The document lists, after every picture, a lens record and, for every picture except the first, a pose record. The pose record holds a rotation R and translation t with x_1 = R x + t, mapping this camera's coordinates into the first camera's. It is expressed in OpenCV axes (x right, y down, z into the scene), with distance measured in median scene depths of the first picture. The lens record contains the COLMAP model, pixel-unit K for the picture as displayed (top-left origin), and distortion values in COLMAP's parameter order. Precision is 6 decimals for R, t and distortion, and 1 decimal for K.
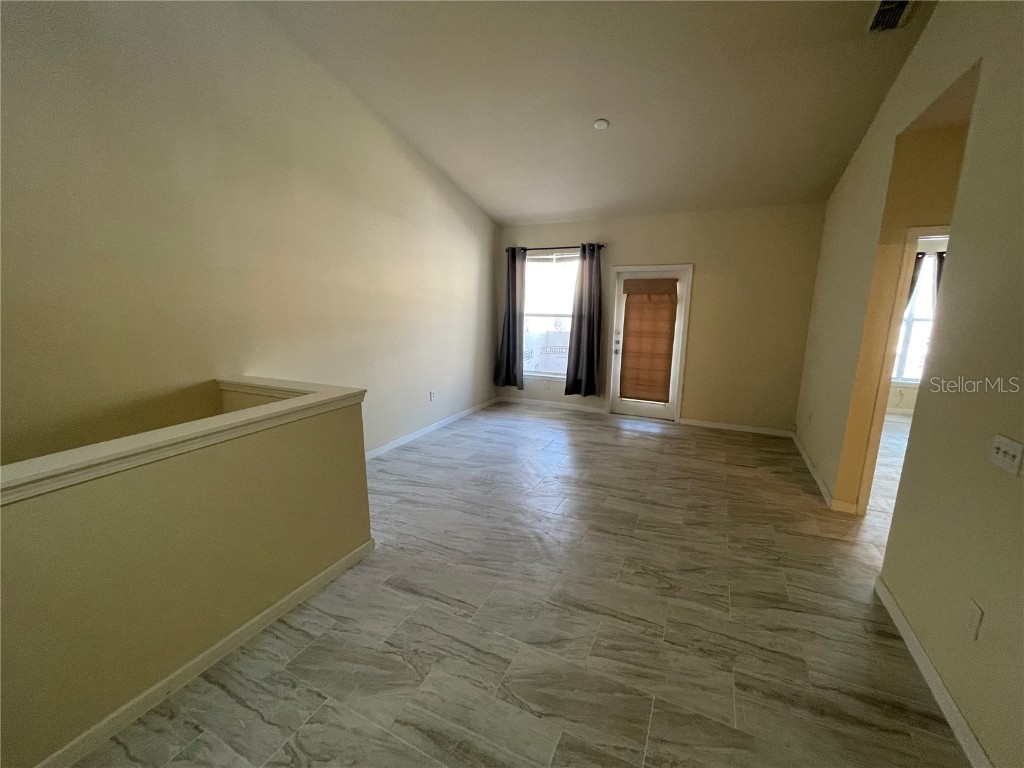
lens RADIAL K [[412.9, 0, 512.0], [0, 412.9, 384.0], [0, 0, 1]] dist [-0.001514, -0.000670]
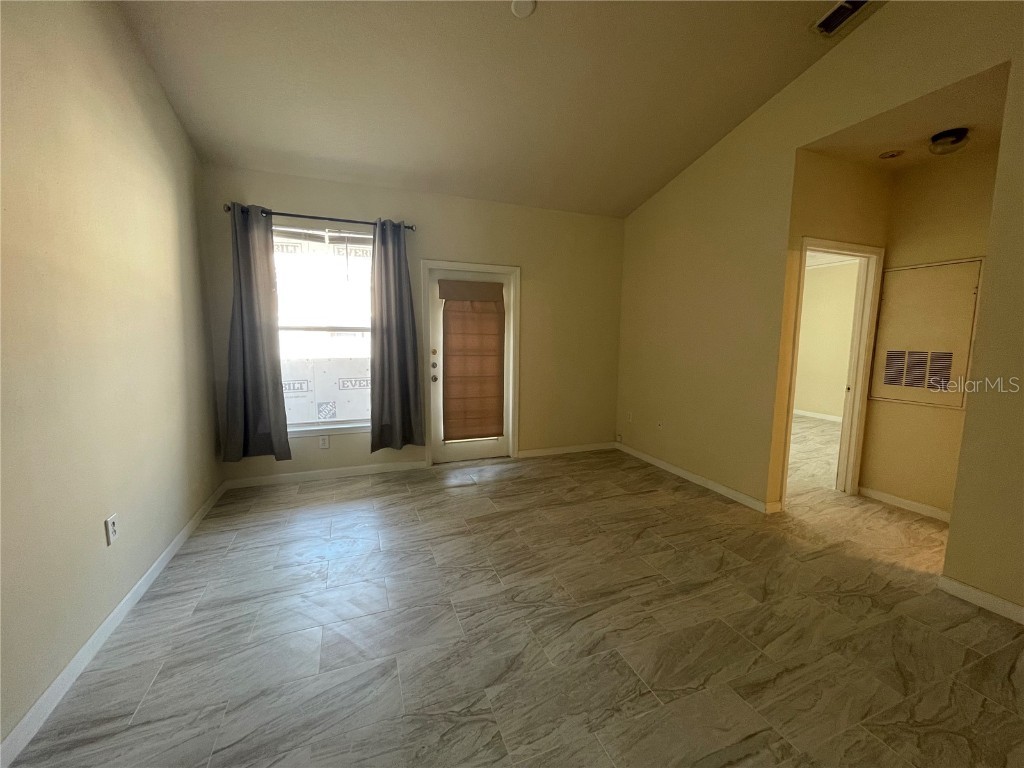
lens RADIAL K [[412.9, 0, 512.0], [0, 412.9, 384.0], [0, 0, 1]] dist [-0.001514, -0.000670]
pose [[0.672399, -0.087275, 0.735025, -0.193510], [0.136471, 0.990618, -0.007221, -0.046708], [-0.727499, 0.105165, 0.678001, 0.427756]]
